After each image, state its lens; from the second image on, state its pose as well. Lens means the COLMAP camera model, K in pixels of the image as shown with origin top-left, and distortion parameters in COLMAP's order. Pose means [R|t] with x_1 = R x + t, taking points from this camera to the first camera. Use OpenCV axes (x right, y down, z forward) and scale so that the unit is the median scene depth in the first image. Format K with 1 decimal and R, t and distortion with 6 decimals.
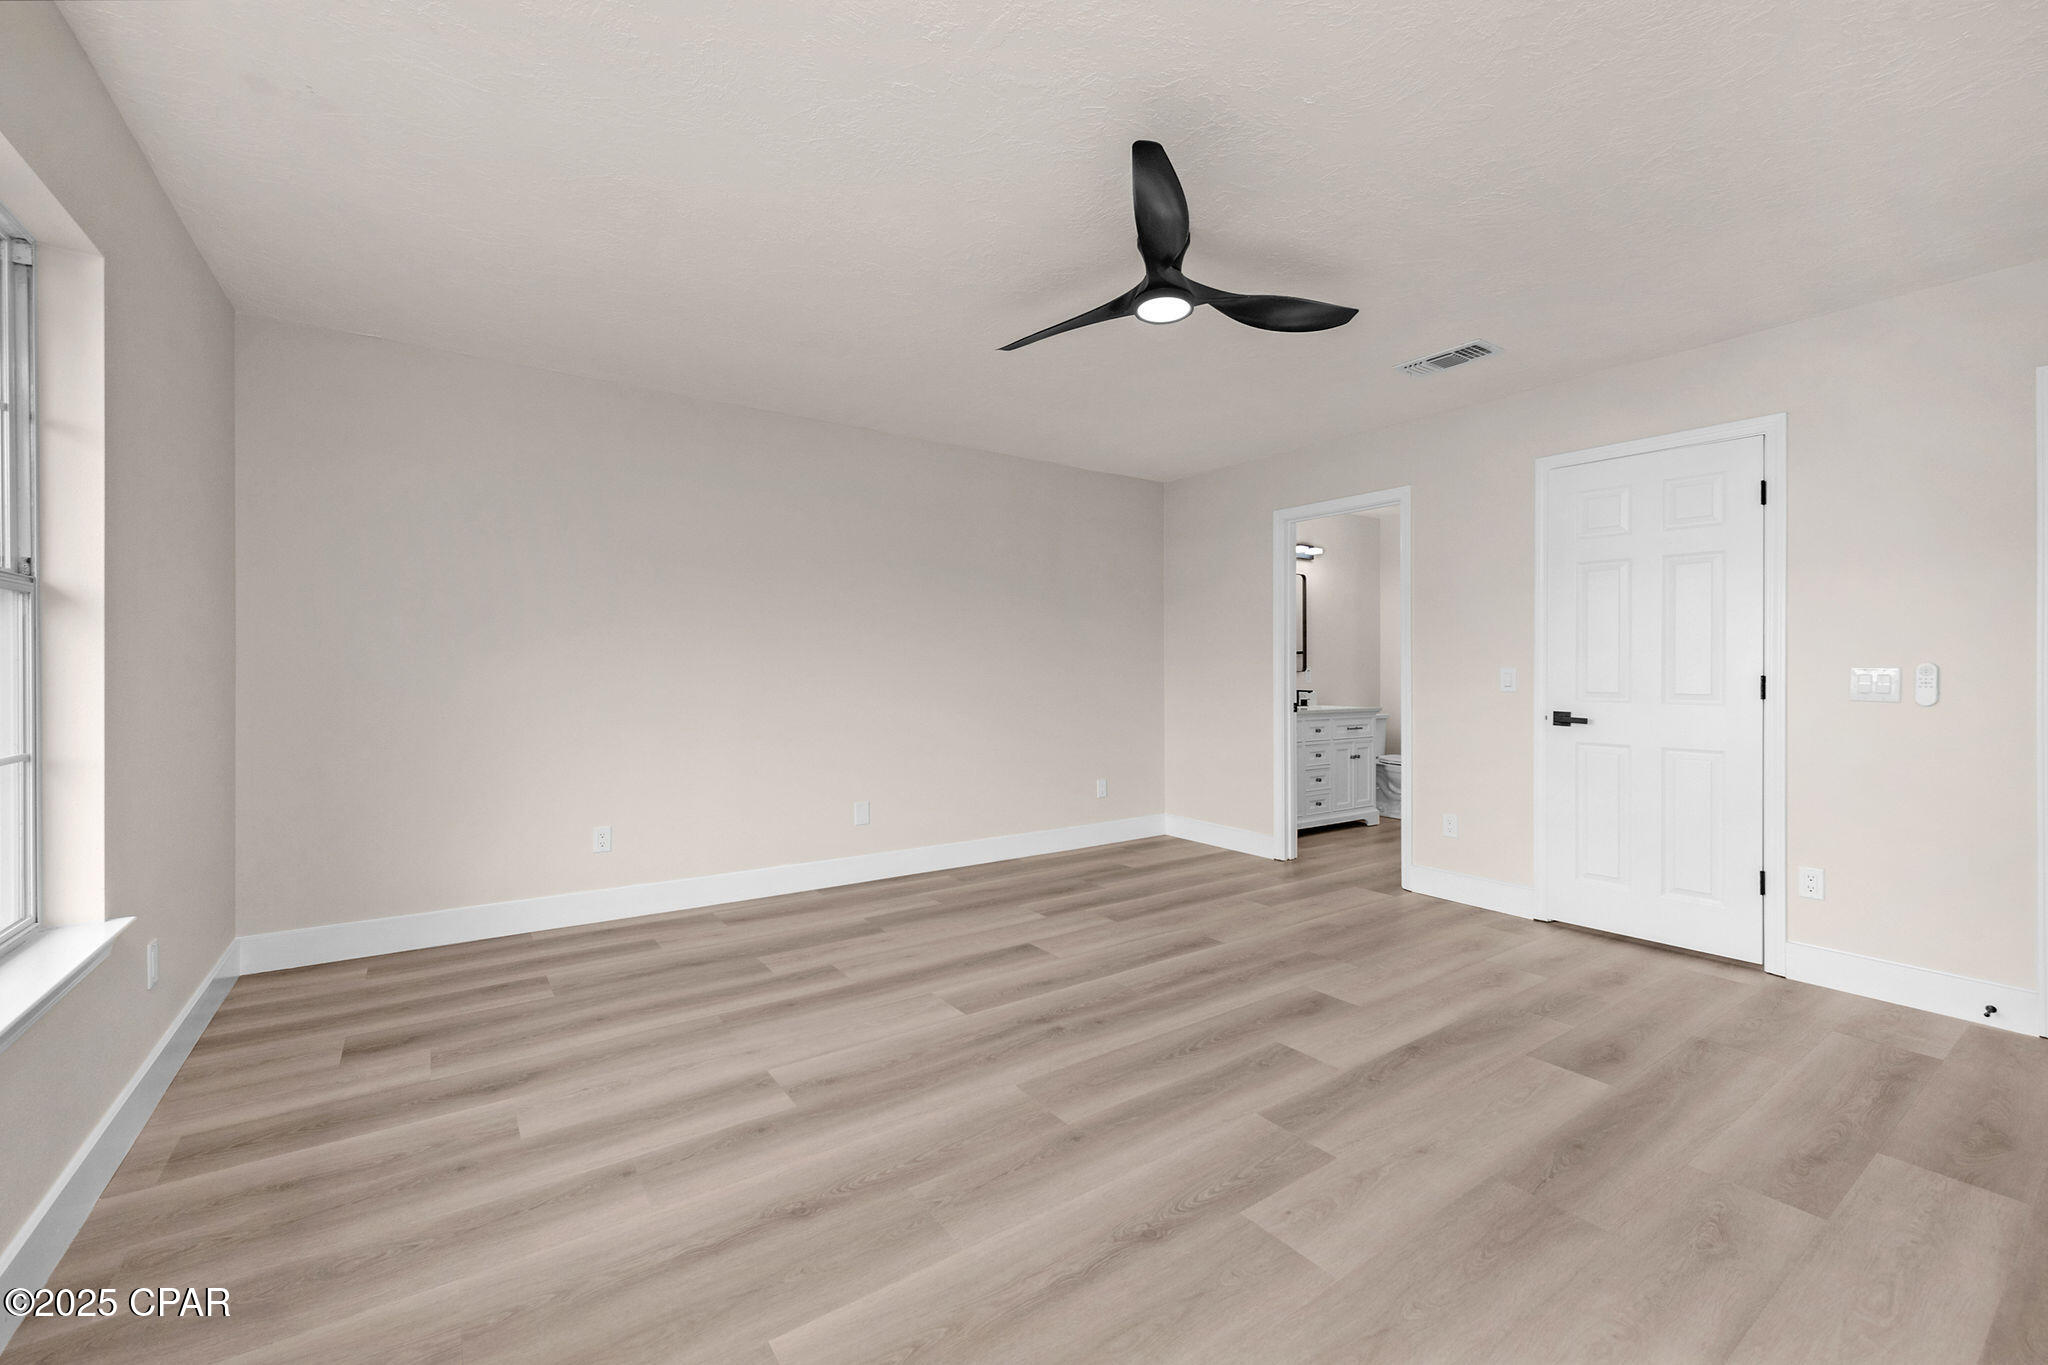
lens RADIAL K [[830.4, 0, 1011.9], [0, 830.4, 679.1], [0, 0, 1]] dist [0.001701, -0.000130]
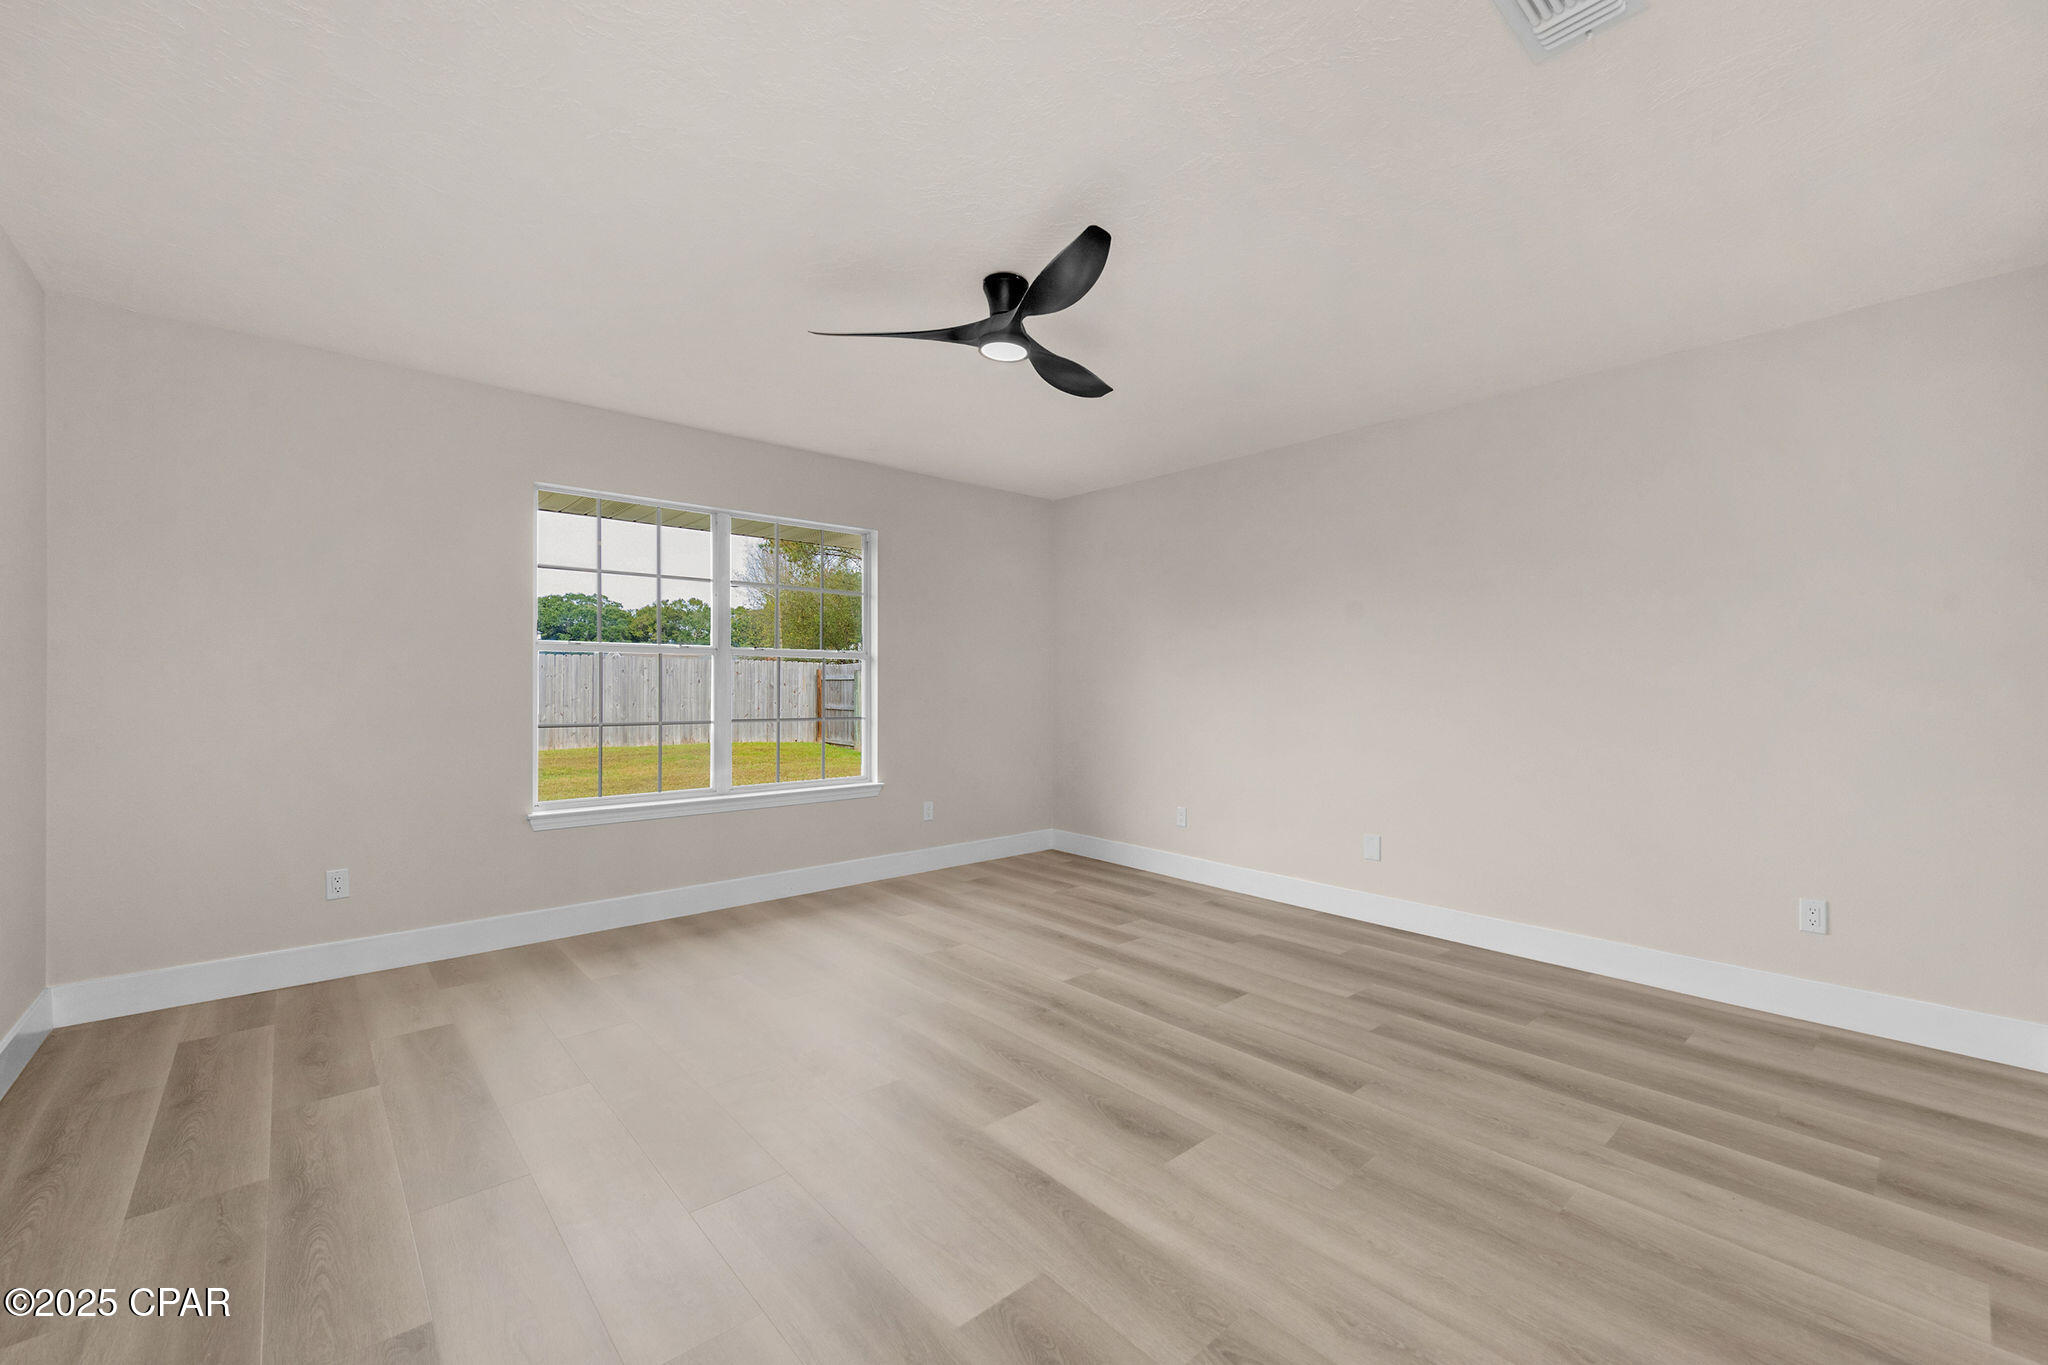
lens RADIAL K [[830.4, 0, 1011.9], [0, 830.4, 679.1], [0, 0, 1]] dist [0.001701, -0.000130]
pose [[0.114738, -0.006741, -0.993373, 0.981890], [-0.019387, 0.999771, -0.009023, -0.019539], [0.993207, 0.020294, 0.114581, 0.674429]]
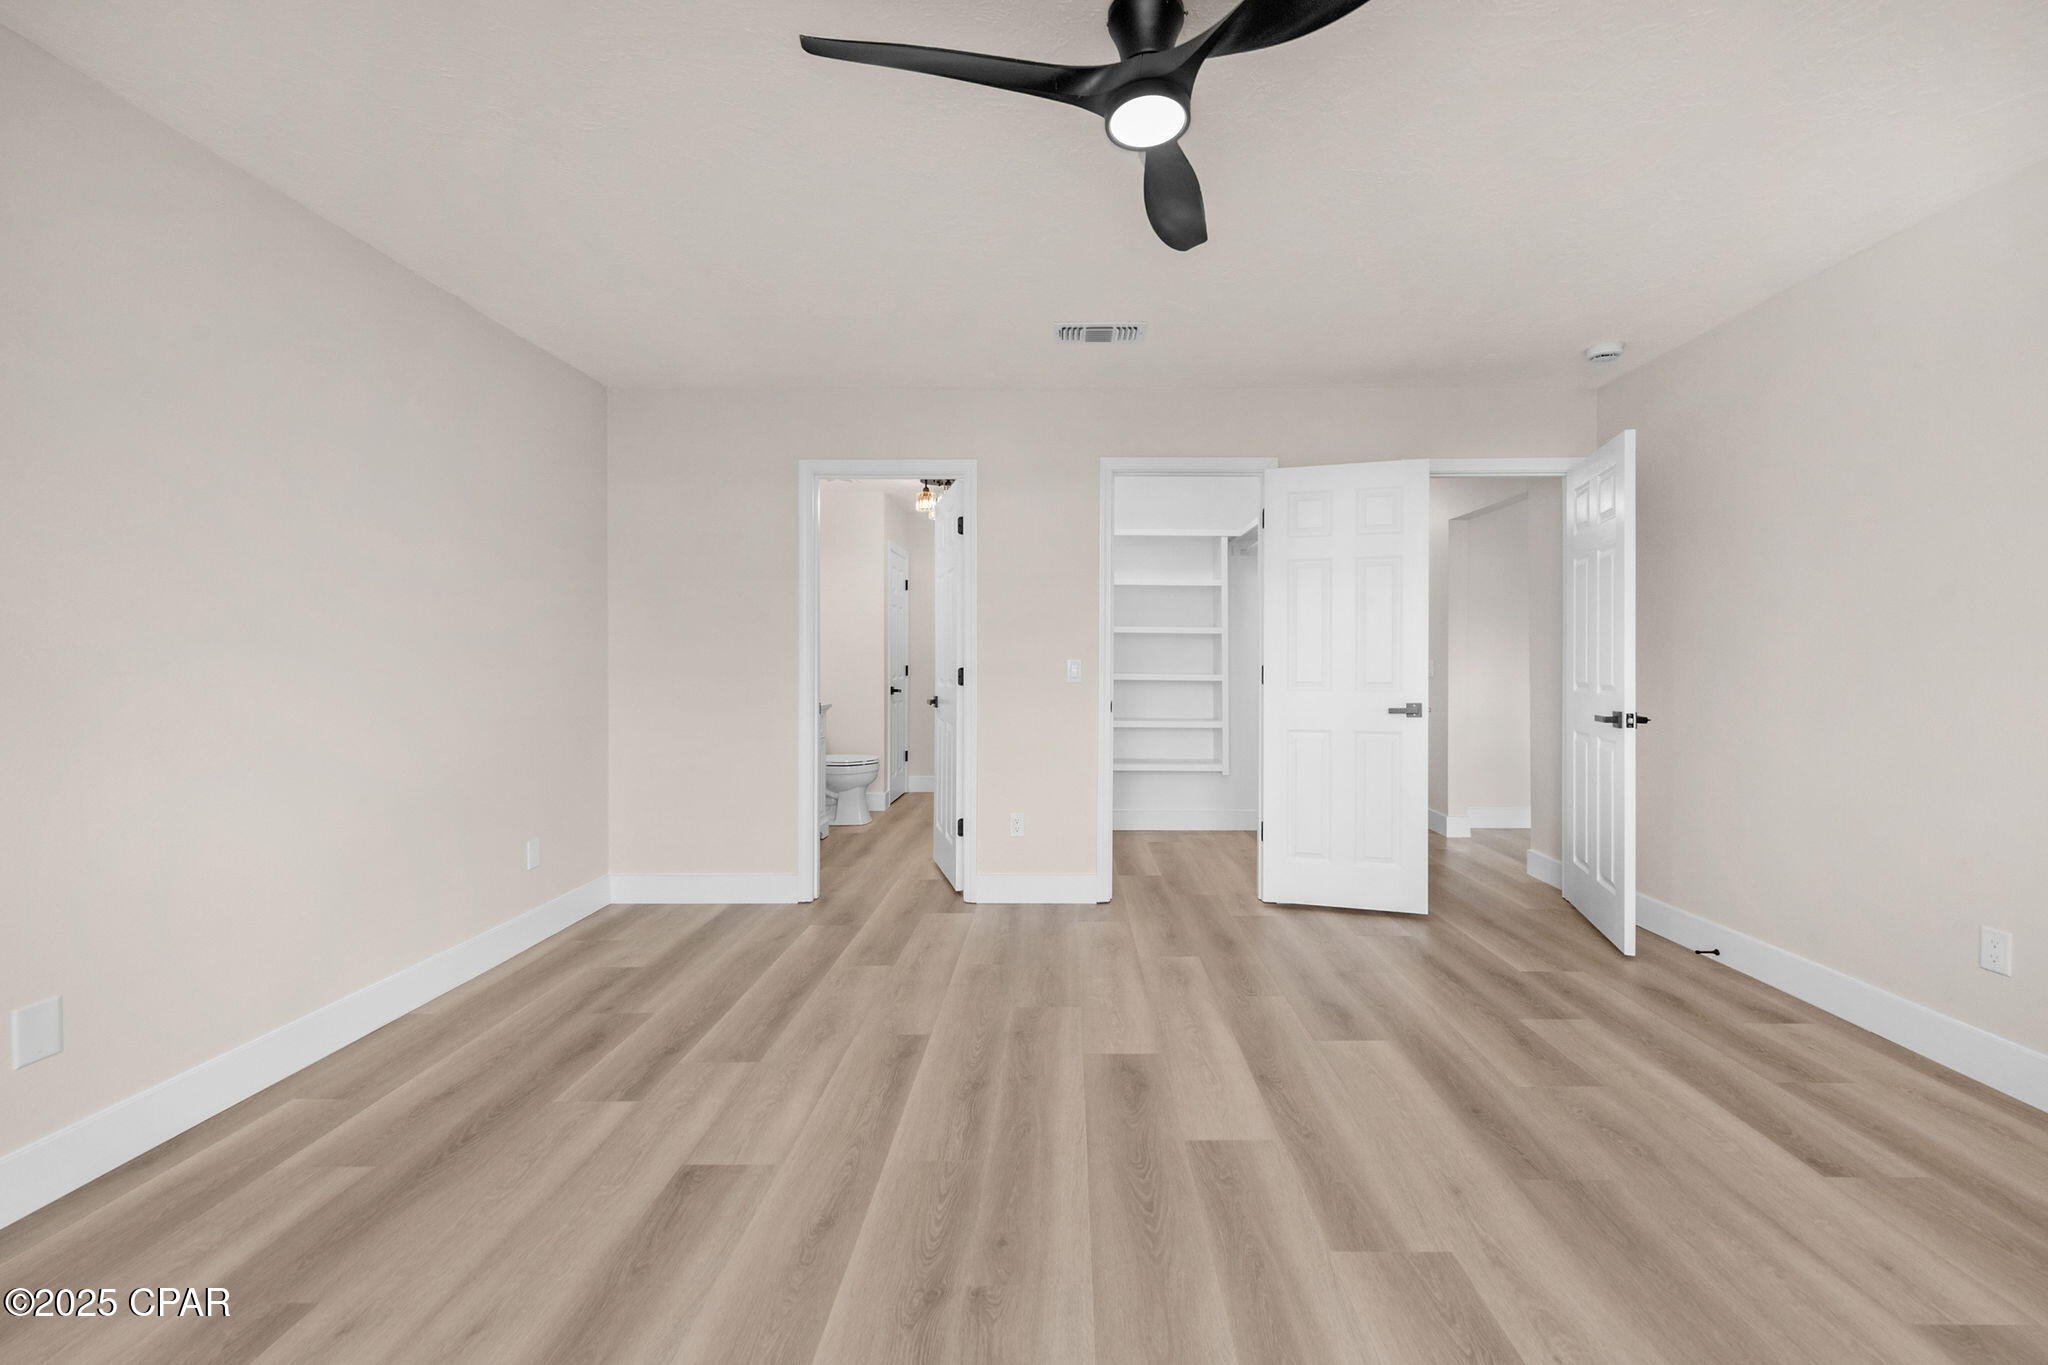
lens RADIAL K [[840.0, 0, 1038.7], [0, 840.0, 686.0], [0, 0, 1]] dist [0.001708, -0.000376]
pose [[0.571322, -0.027305, 0.820272, -0.319845], [0.015257, 0.999627, 0.022649, -0.012239], [-0.820584, -0.000425, 0.571525, 0.521034]]
